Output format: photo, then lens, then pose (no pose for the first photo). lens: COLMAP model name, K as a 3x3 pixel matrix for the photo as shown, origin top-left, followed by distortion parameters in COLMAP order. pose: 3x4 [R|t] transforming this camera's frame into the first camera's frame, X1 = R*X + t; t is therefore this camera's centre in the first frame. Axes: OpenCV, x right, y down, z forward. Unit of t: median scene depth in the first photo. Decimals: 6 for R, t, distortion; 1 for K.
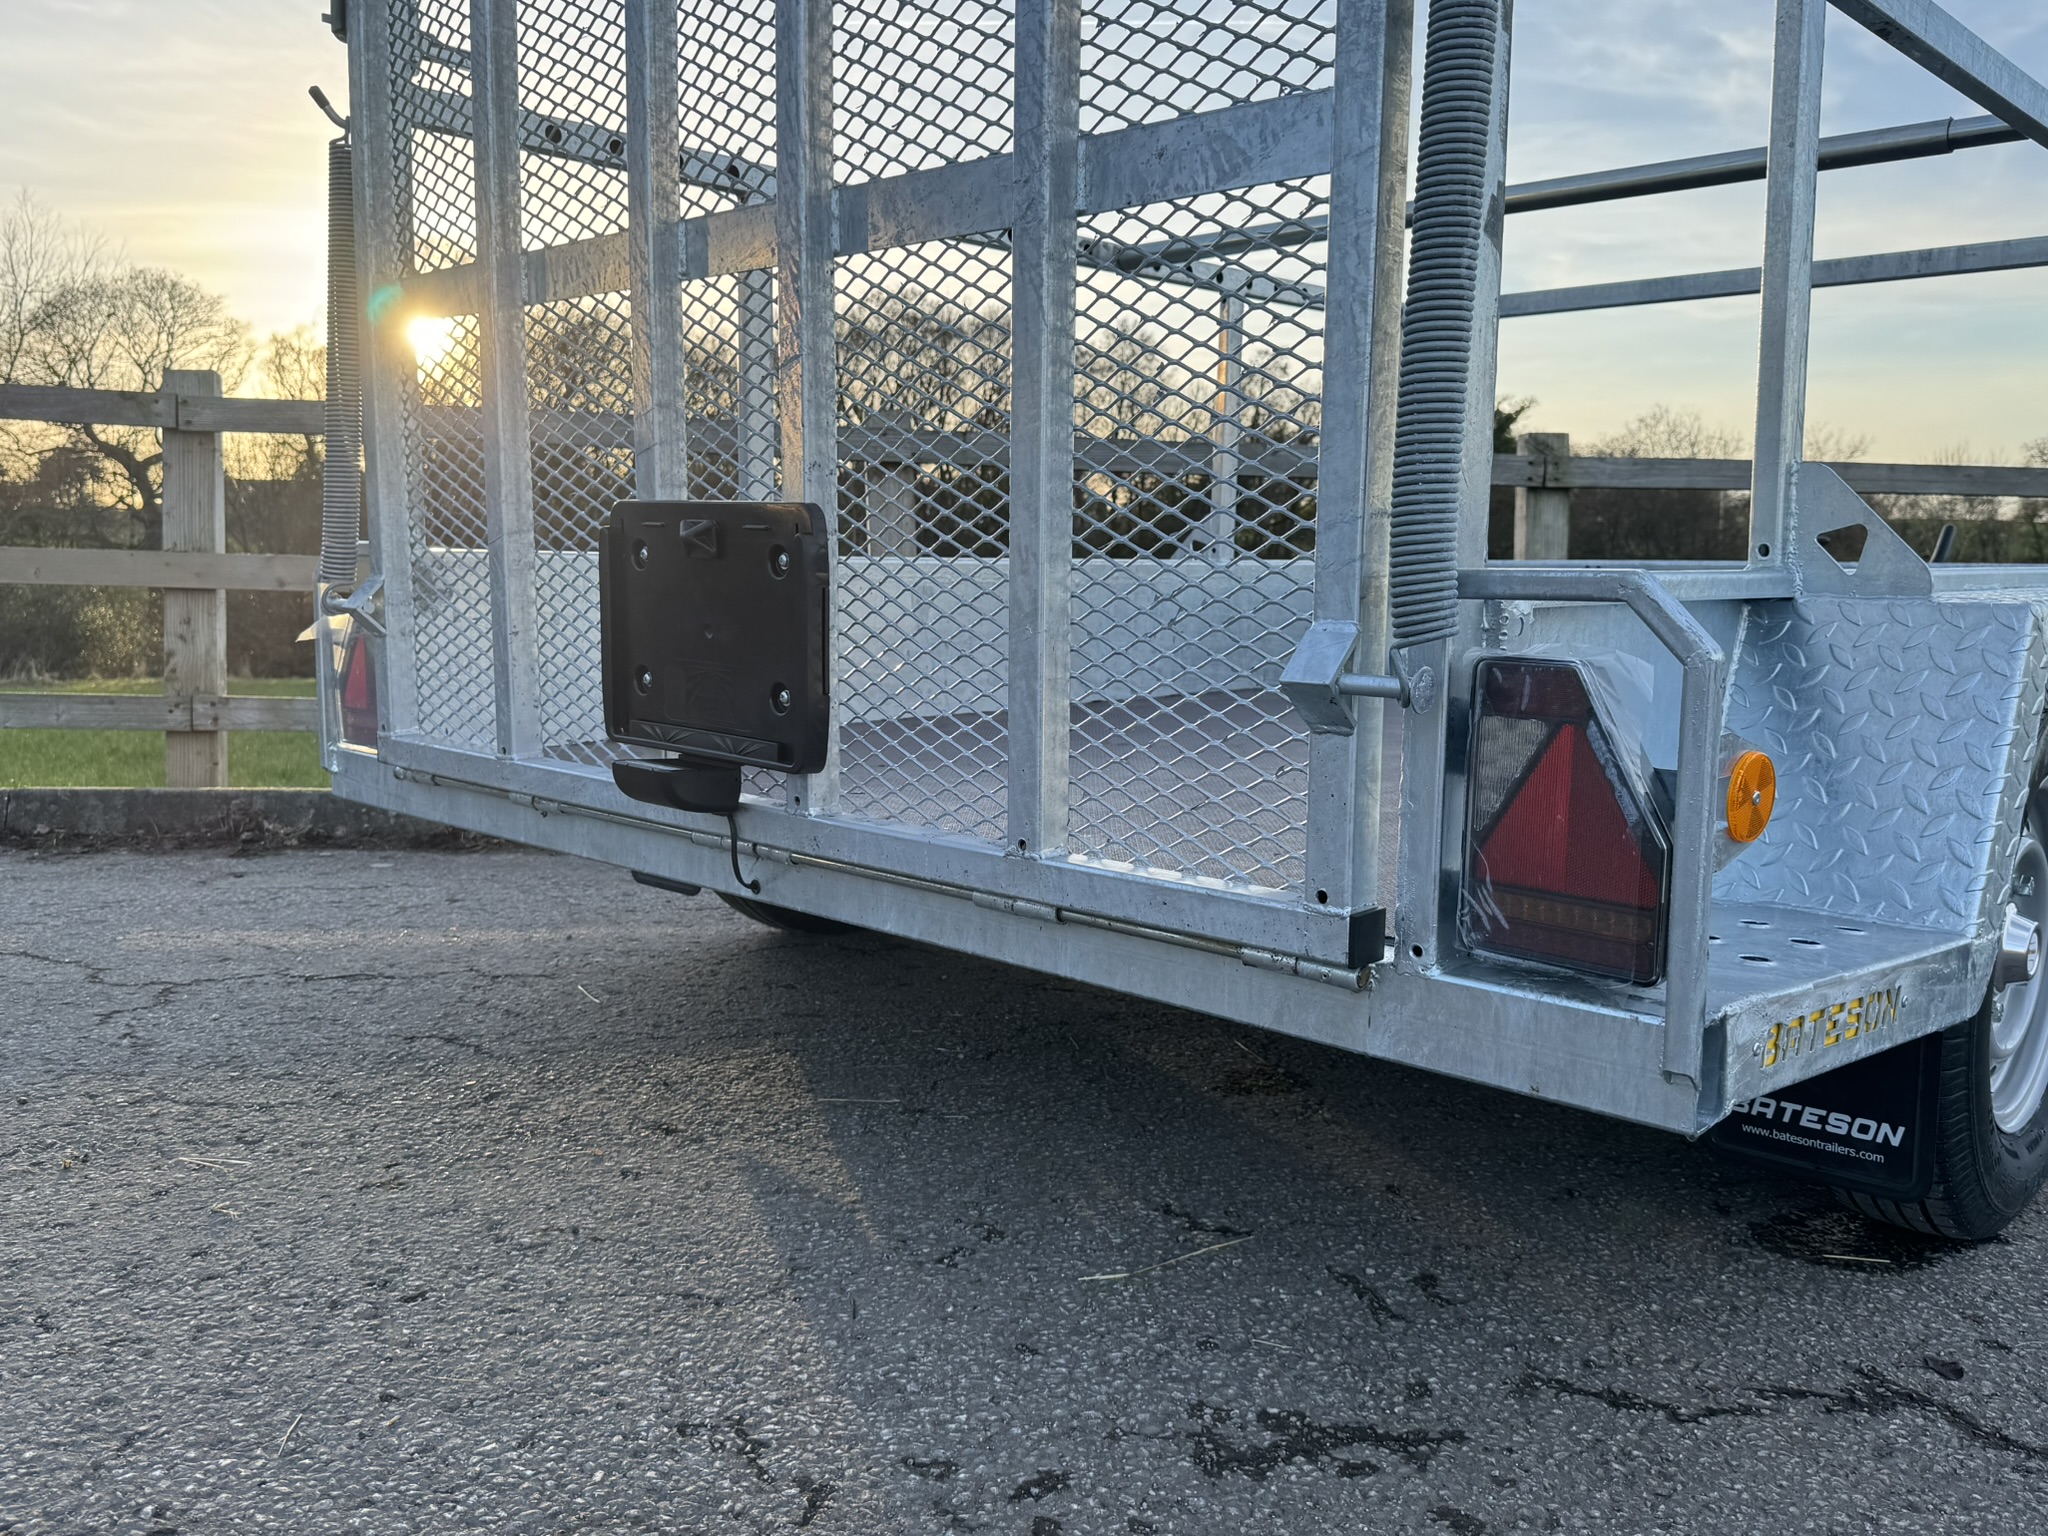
lens RADIAL K [[1692.1, 0, 1024.0], [0, 1692.1, 768.0], [0, 0, 1]] dist [0.098807, -0.166006]
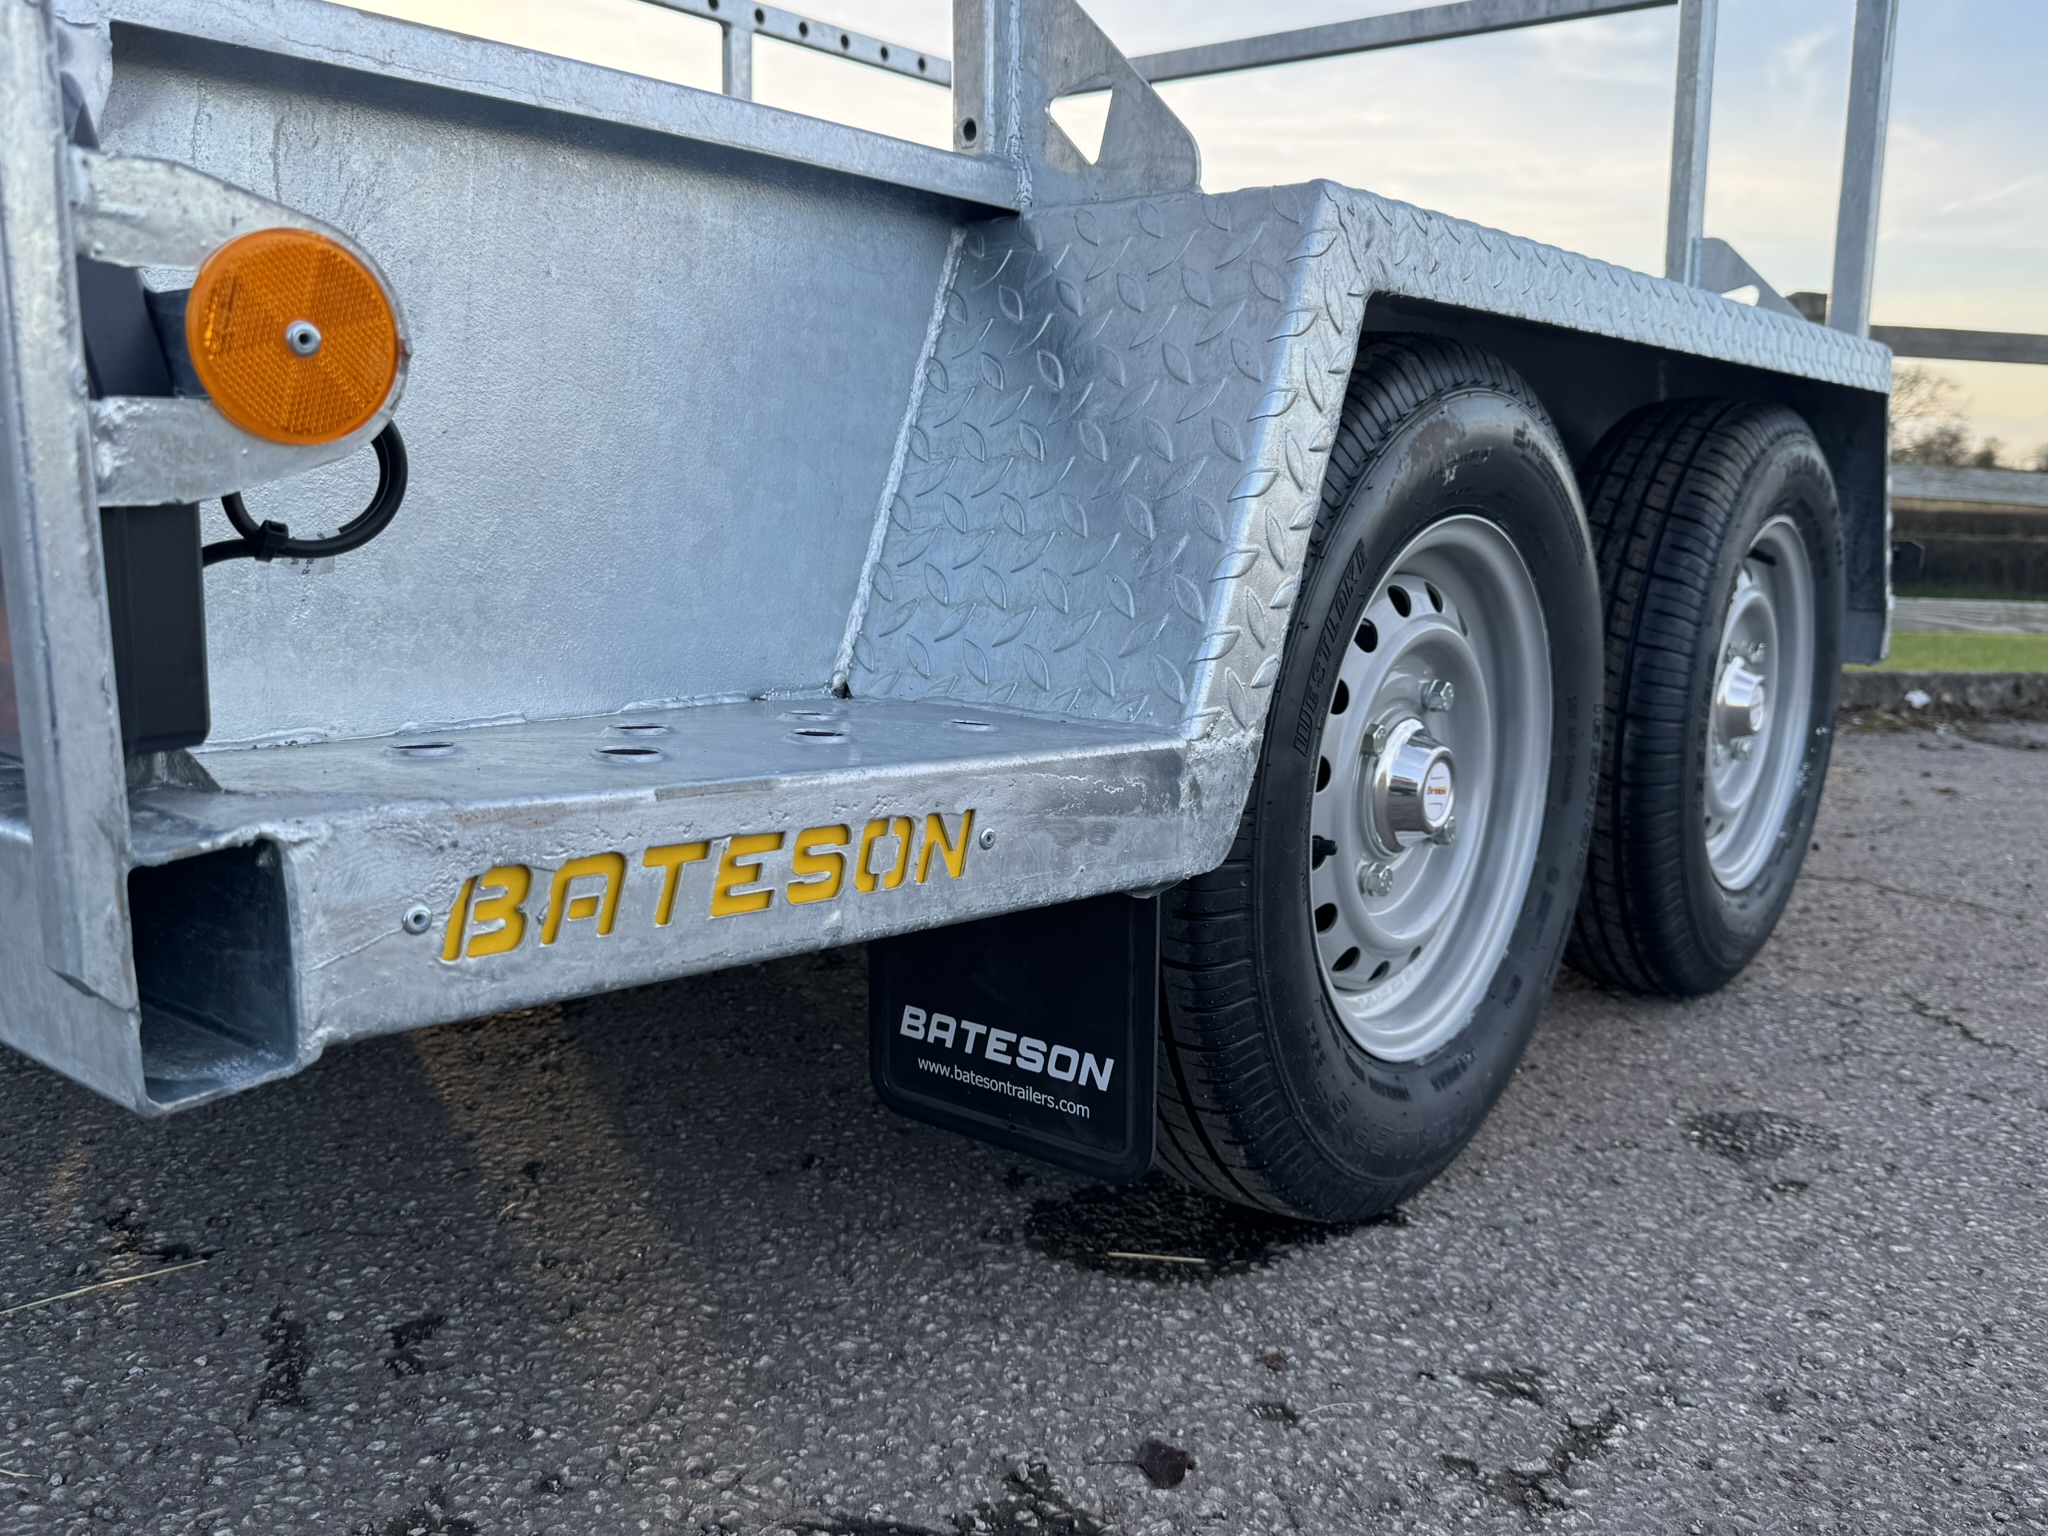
lens RADIAL K [[1692.1, 0, 1024.0], [0, 1692.1, 768.0], [0, 0, 1]] dist [0.098807, -0.166006]
pose [[0.996107, -0.005994, 0.087953, 0.416613], [0.002430, 0.999173, 0.040581, 0.080129], [-0.088123, -0.040209, 0.995298, 0.400572]]
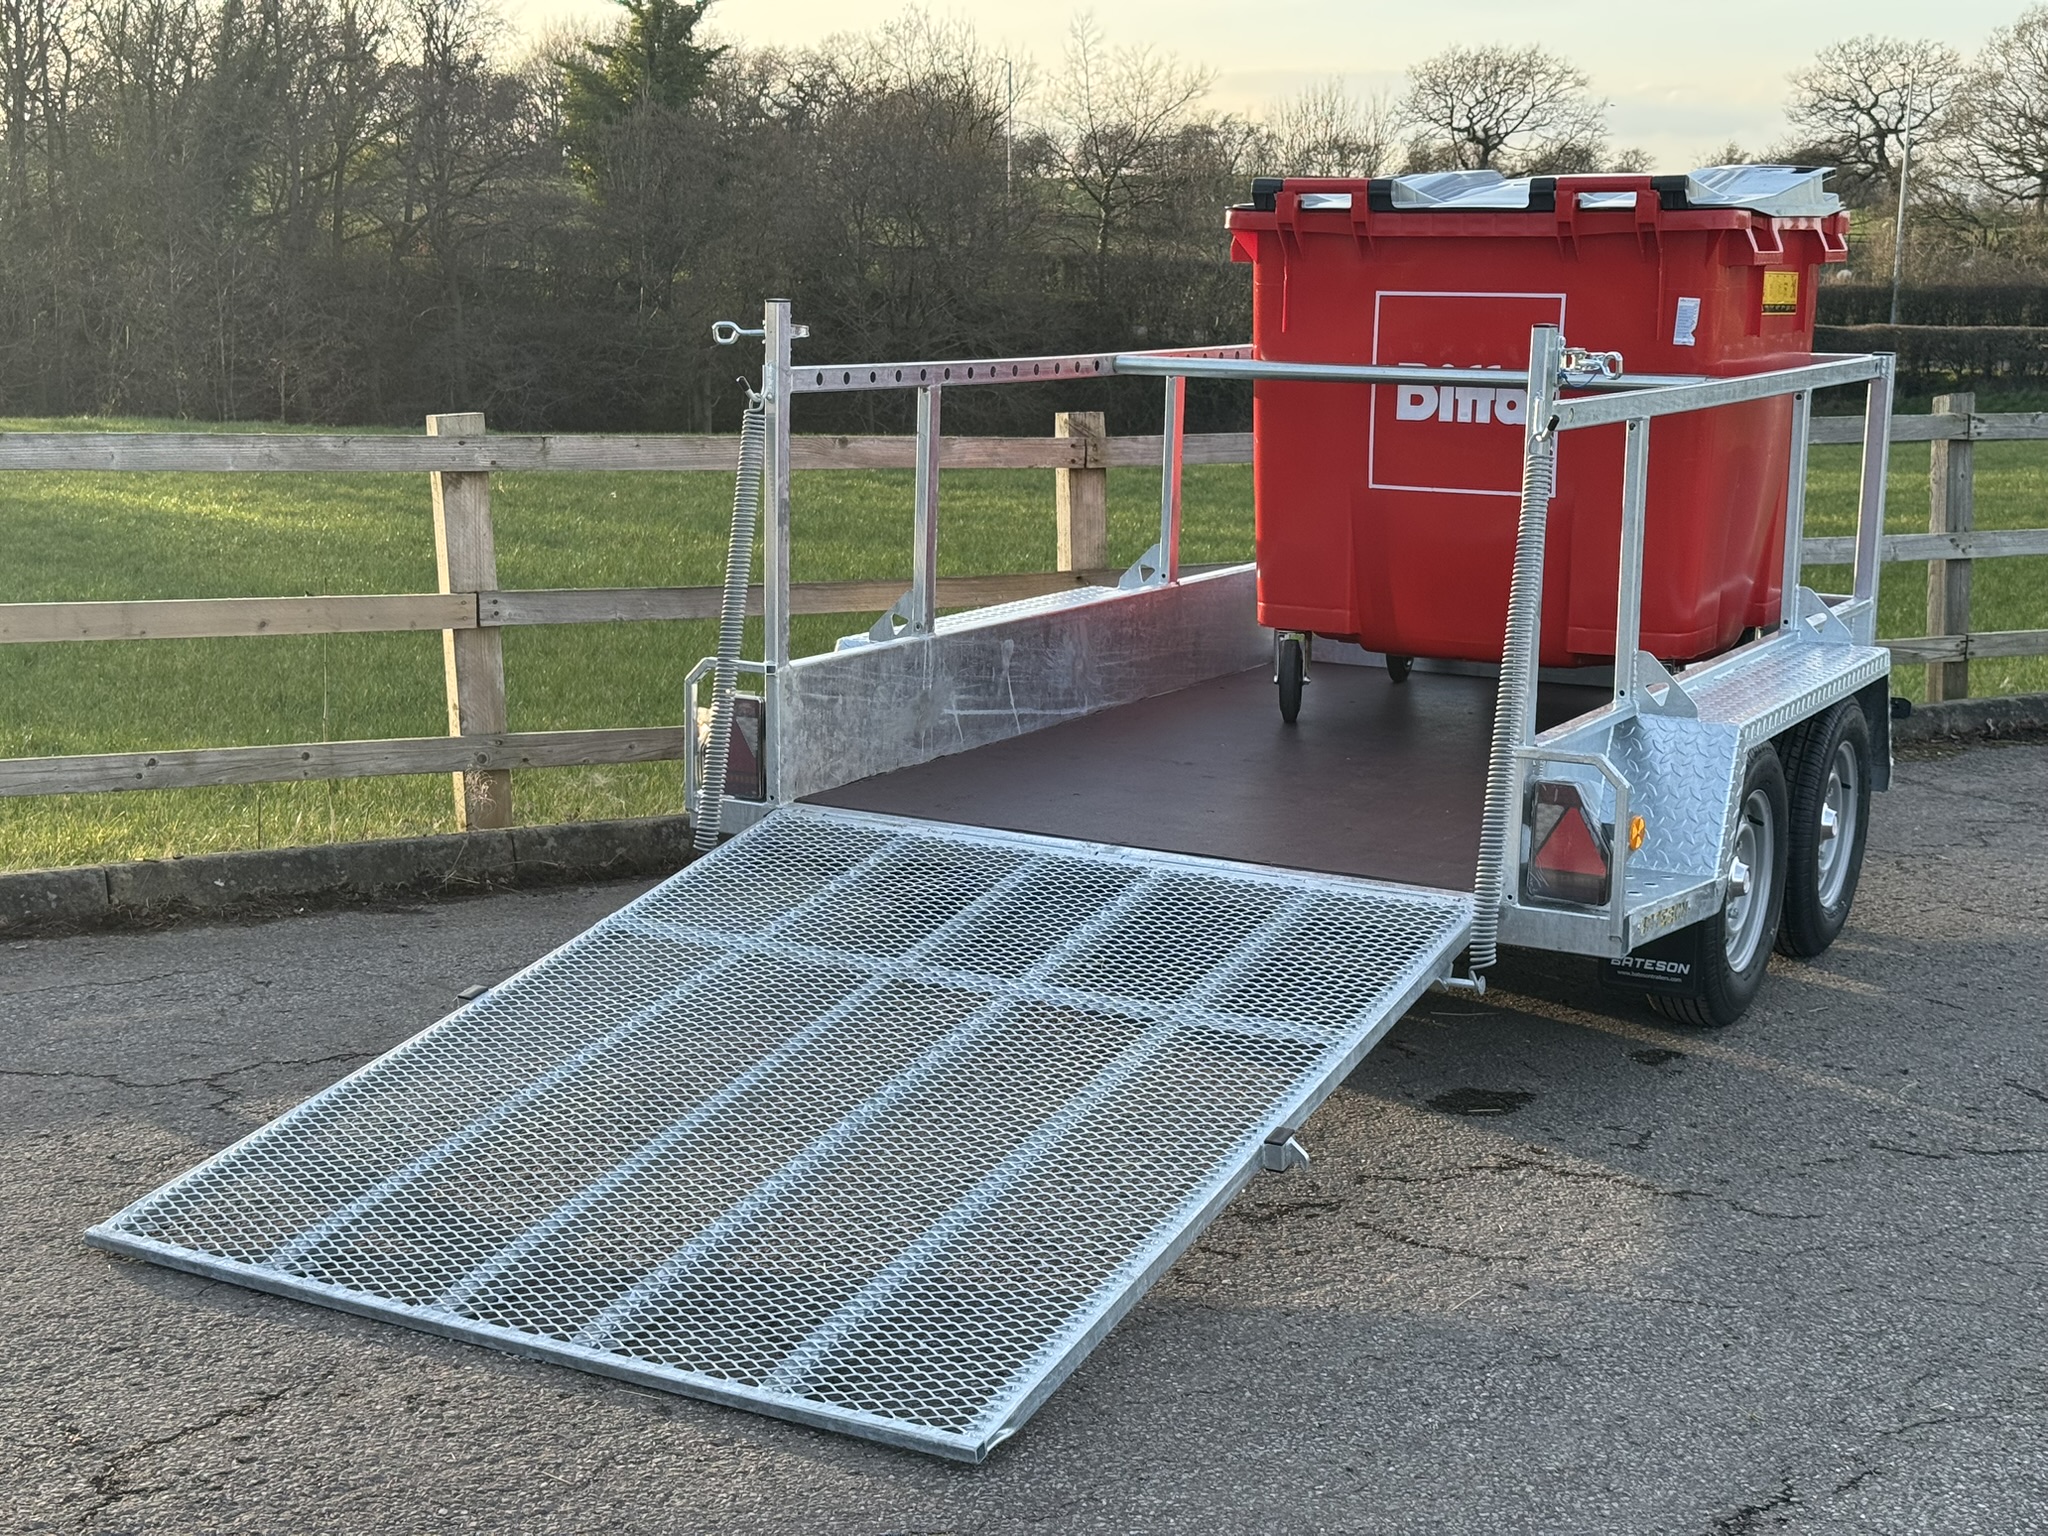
lens RADIAL K [[2760.8, 0, 1024.0], [0, 2760.8, 768.0], [0, 0, 1]] dist [0.237765, -0.517926]
pose [[0.967731, -0.041164, 0.248600, -1.153028], [0.027274, 0.997882, 0.059063, -0.268000], [-0.250505, -0.050377, 0.966804, -2.162428]]
